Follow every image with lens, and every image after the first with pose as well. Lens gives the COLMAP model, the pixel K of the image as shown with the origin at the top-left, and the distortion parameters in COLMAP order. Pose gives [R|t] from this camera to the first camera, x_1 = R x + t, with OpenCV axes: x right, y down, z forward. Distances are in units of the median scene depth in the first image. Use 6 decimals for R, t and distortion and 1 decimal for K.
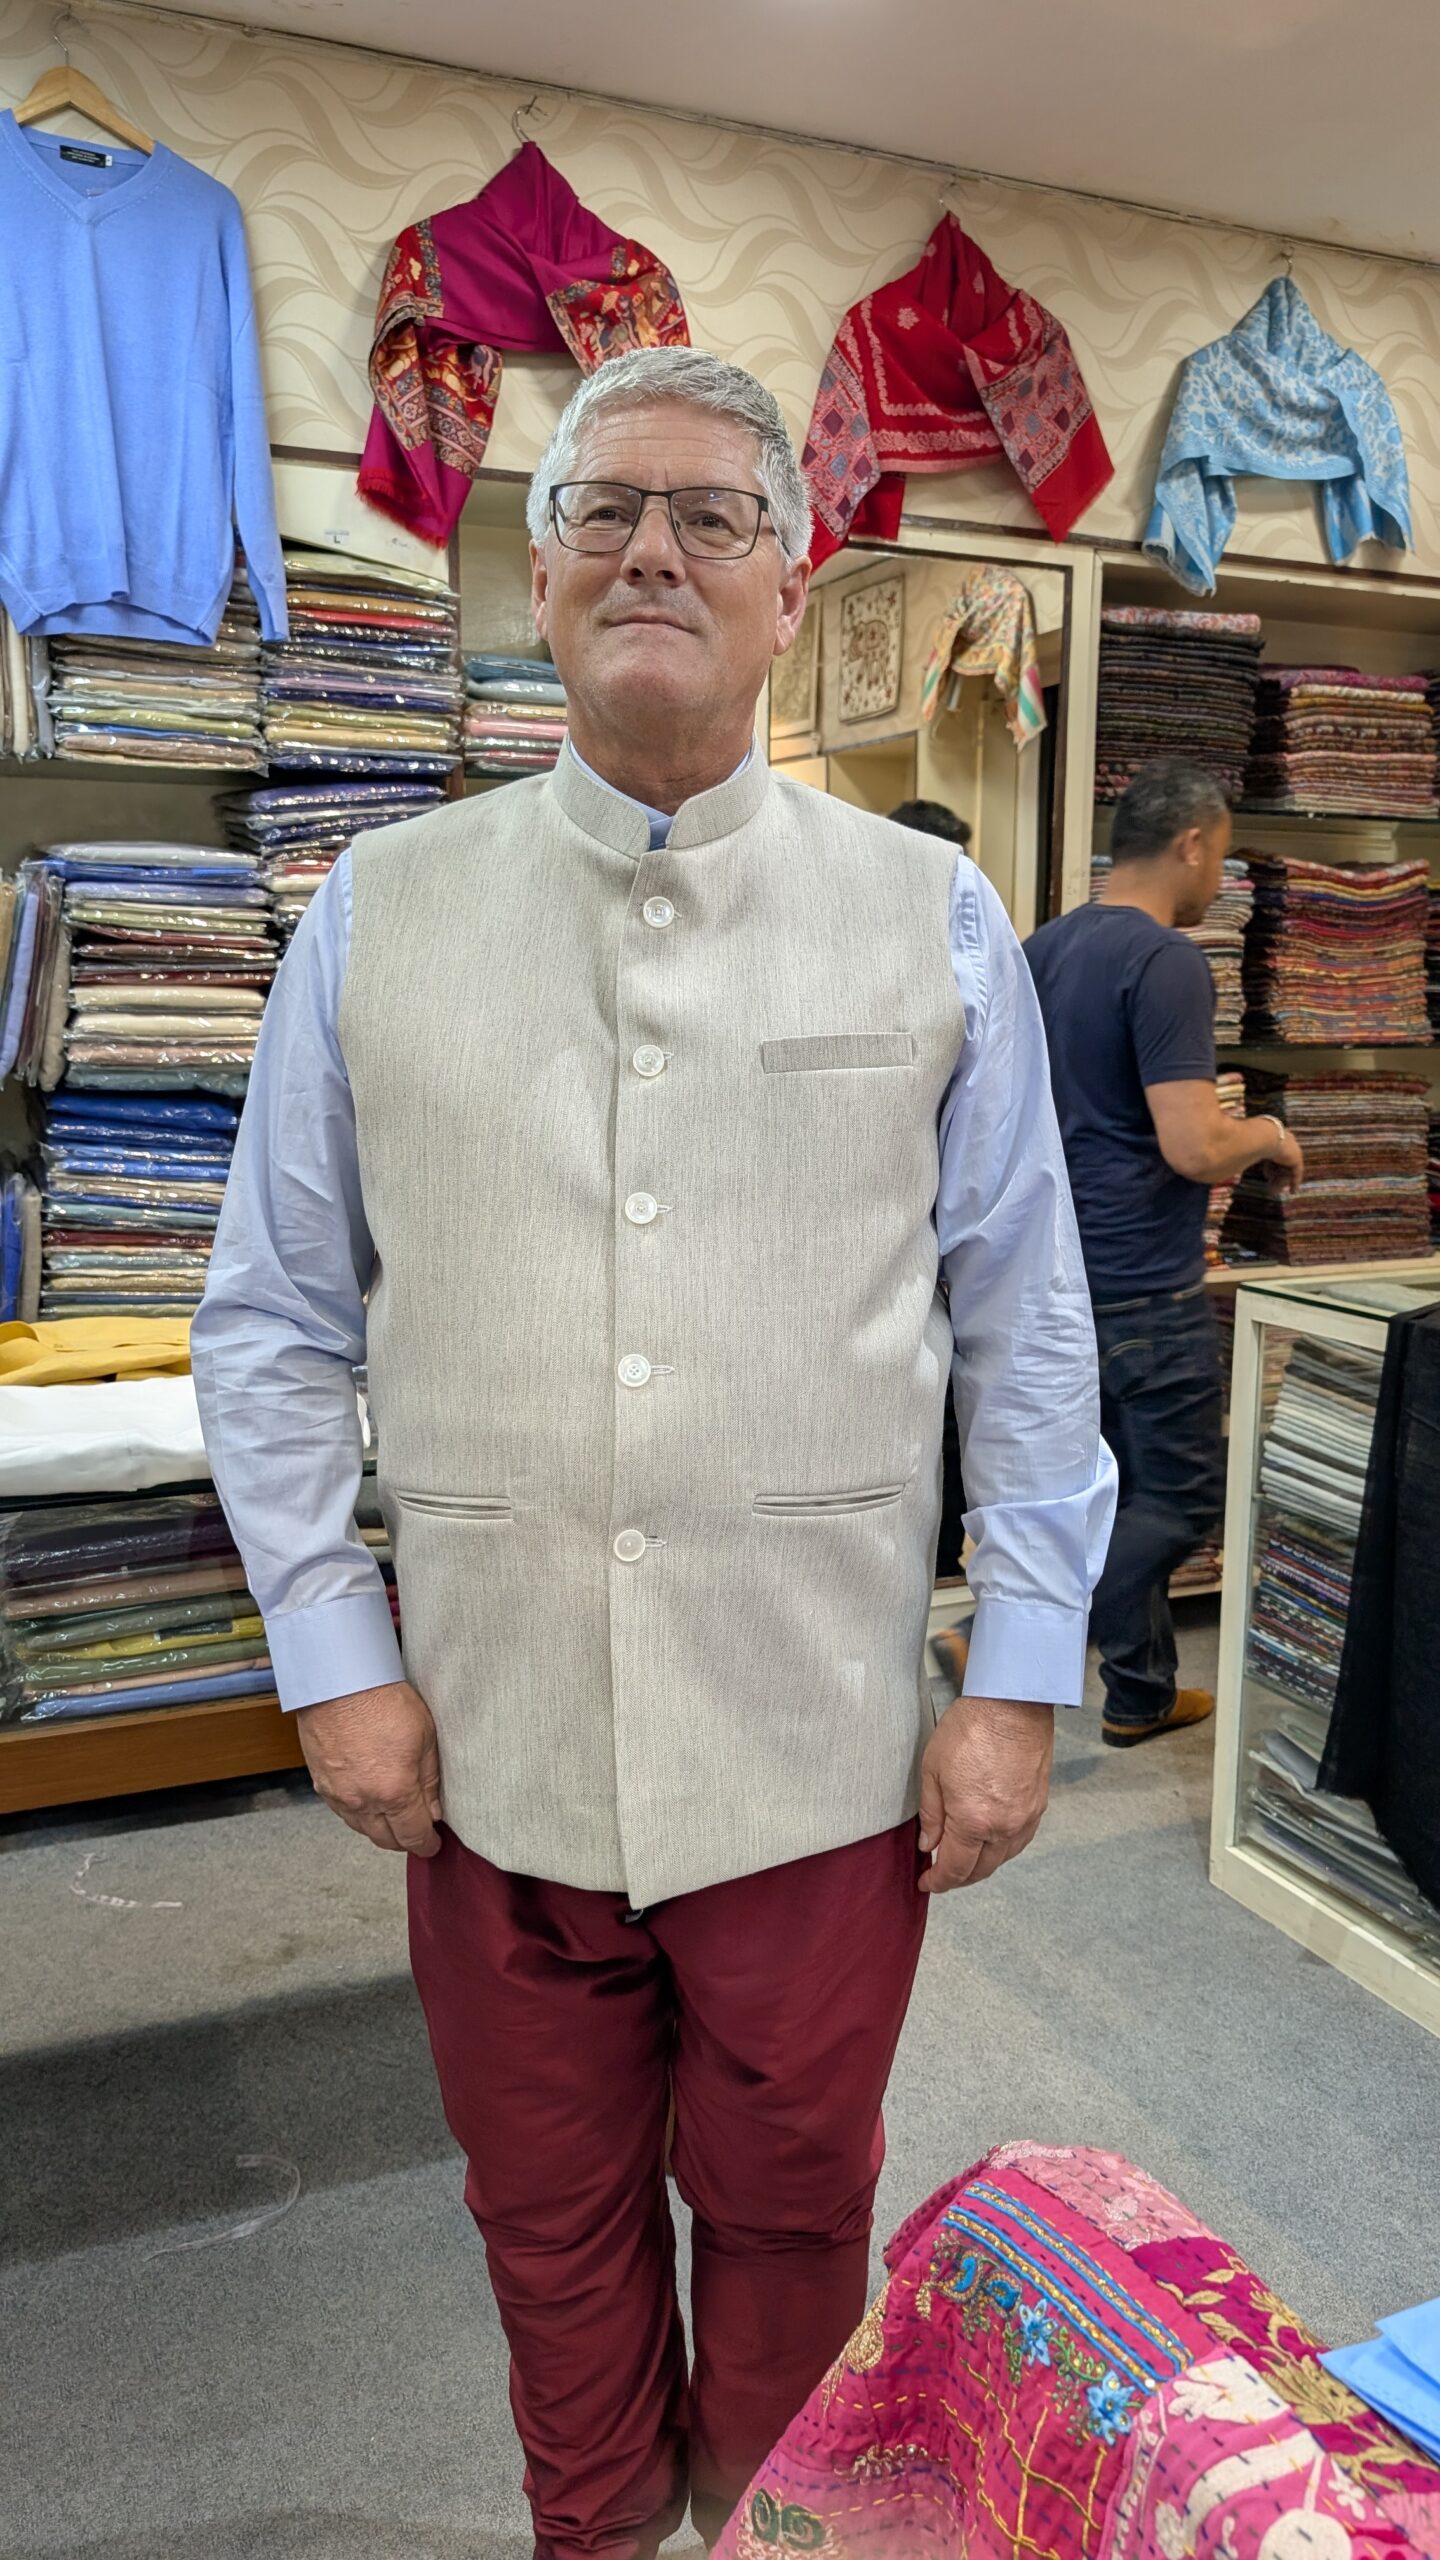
lens RADIAL K [[1887.7, 0, 719.3], [0, 1887.7, 1249.0], [0, 0, 1]] dist [0.003420, 0.005798]
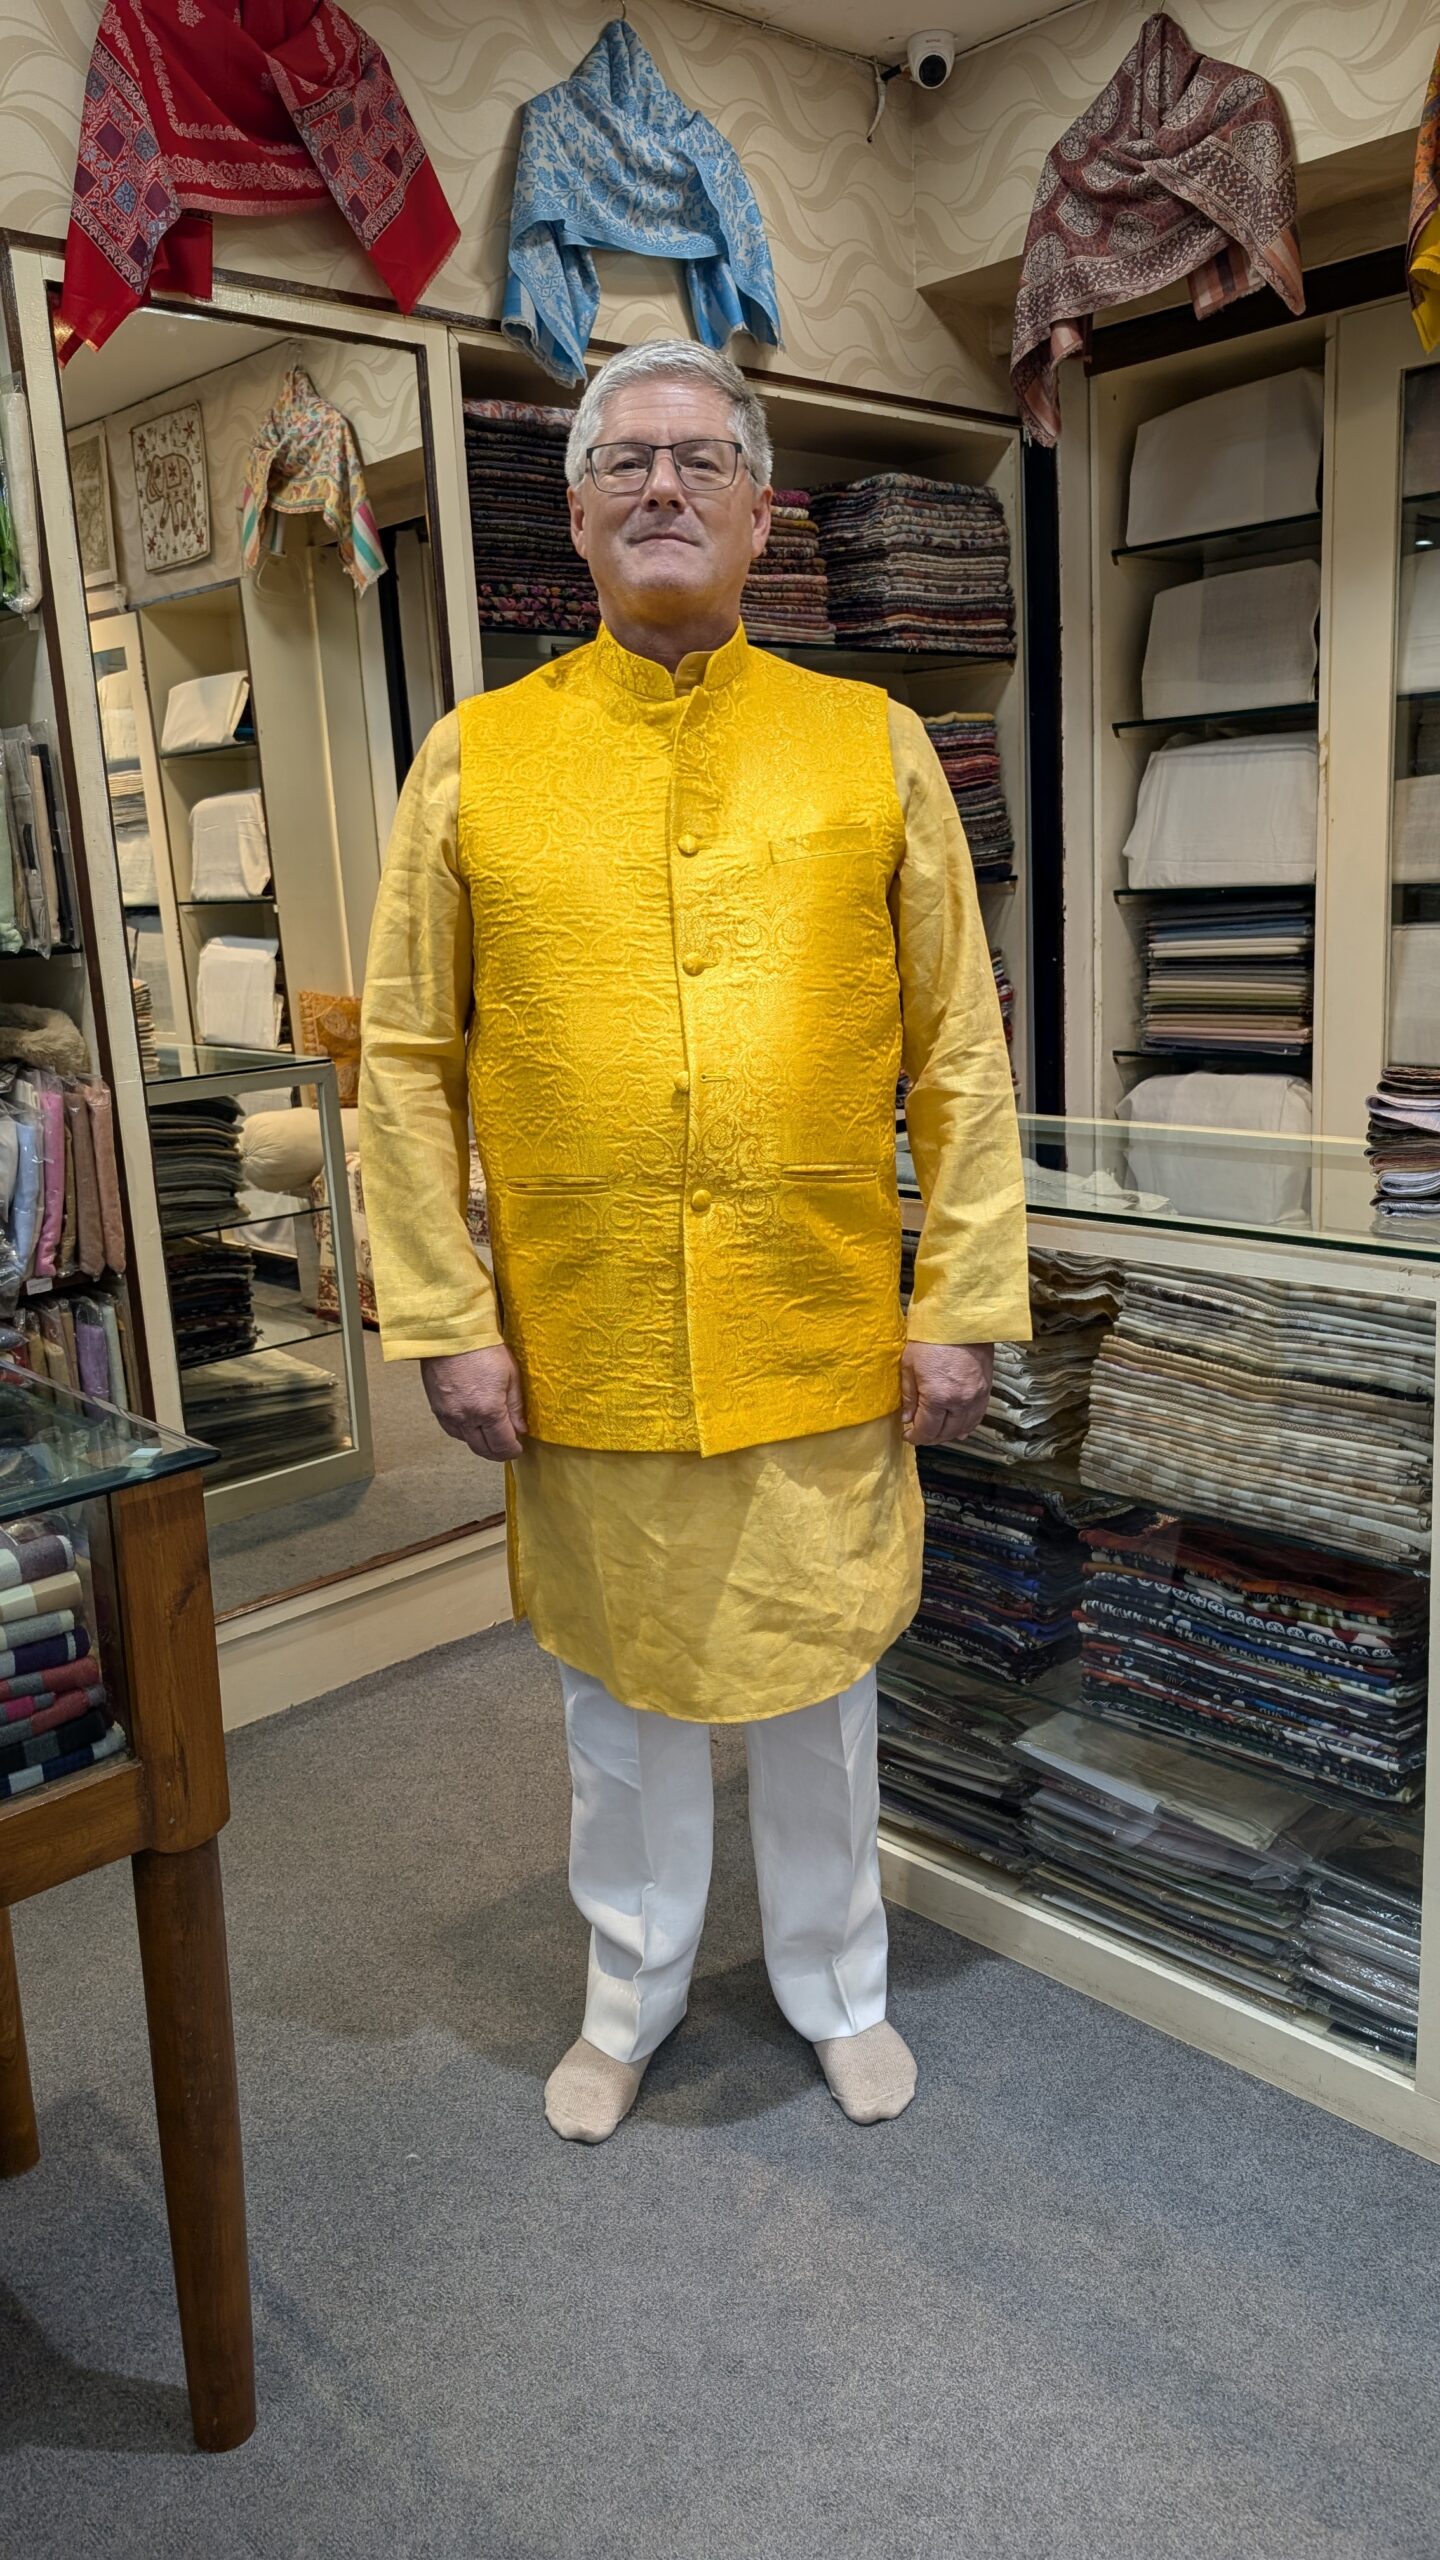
lens RADIAL K [[1887.7, 0, 719.3], [0, 1887.7, 1249.0], [0, 0, 1]] dist [0.003420, 0.005798]
pose [[0.939771, -0.123629, 0.318663, -0.009257], [0.105251, 0.991664, 0.074330, -0.007629], [-0.325196, -0.036314, 0.944949, 0.135507]]
